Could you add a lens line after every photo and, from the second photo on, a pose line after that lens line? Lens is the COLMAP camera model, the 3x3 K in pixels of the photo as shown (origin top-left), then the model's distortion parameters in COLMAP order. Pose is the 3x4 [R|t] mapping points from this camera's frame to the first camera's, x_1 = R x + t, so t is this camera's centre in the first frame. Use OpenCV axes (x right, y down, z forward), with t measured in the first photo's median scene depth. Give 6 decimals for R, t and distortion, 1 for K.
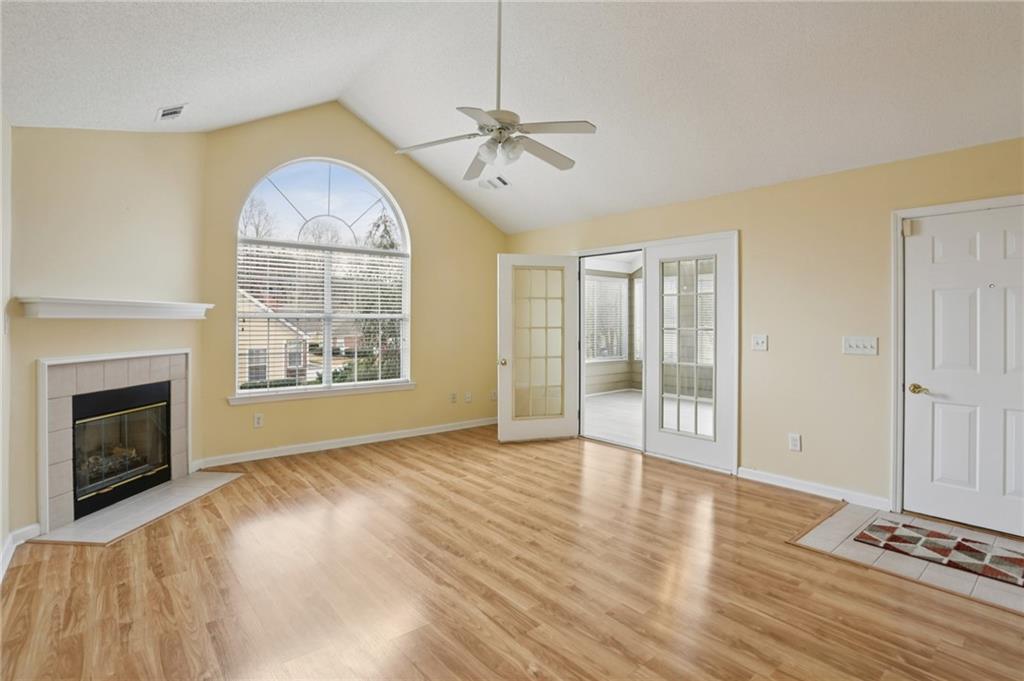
lens RADIAL K [[513.6, 0, 517.2], [0, 513.6, 324.5], [0, 0, 1]] dist [-0.070407, 0.033073]
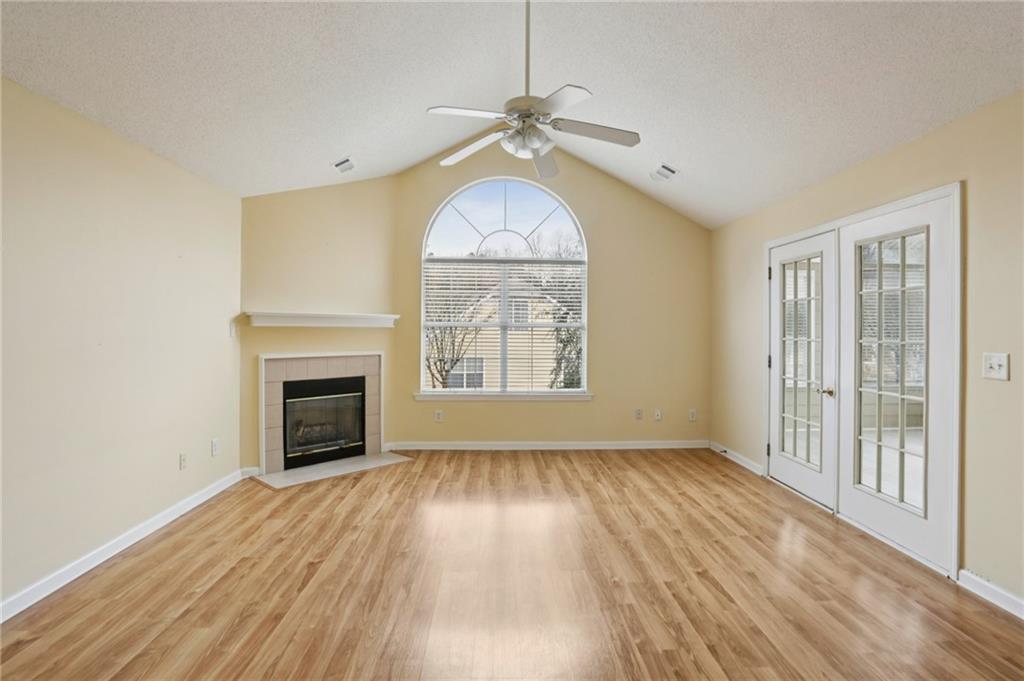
lens RADIAL K [[515.1, 0, 514.1], [0, 515.1, 335.8], [0, 0, 1]] dist [-0.080770, 0.038783]
pose [[0.791301, 0.007808, -0.611377, 0.436650], [-0.007831, 0.999966, 0.002636, 0.004118], [0.611377, 0.002701, 0.791335, 0.228580]]
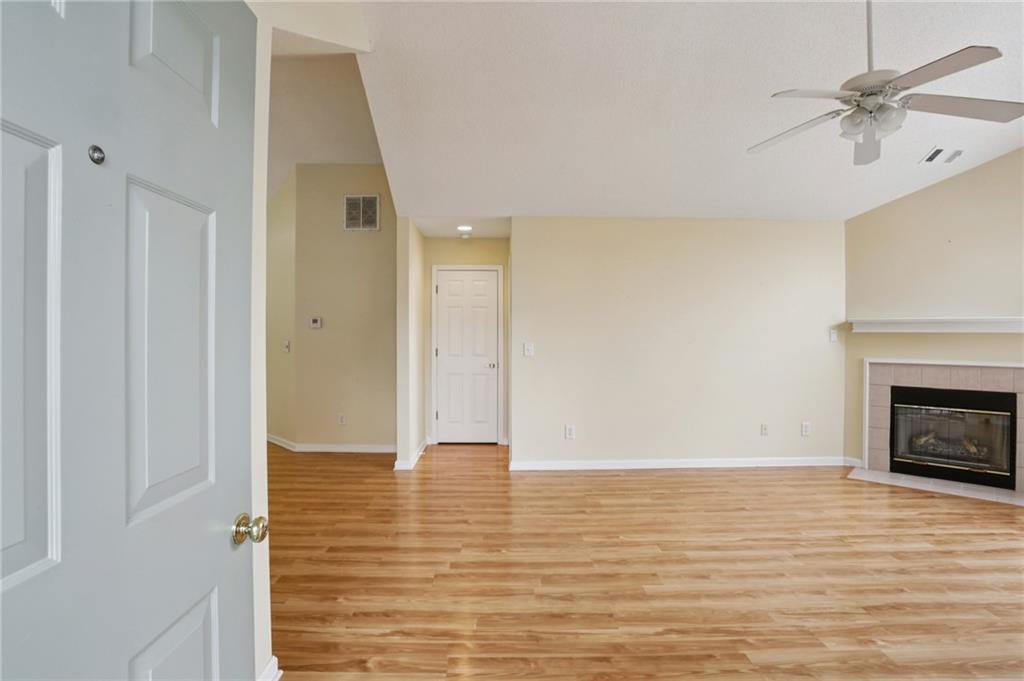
lens RADIAL K [[515.1, 0, 514.1], [0, 515.1, 335.8], [0, 0, 1]] dist [-0.080770, 0.038783]
pose [[-0.620883, -0.004370, -0.783891, 0.819425], [-0.015078, 0.999866, 0.006368, 0.003736], [0.783758, 0.015773, -0.620866, 0.907106]]
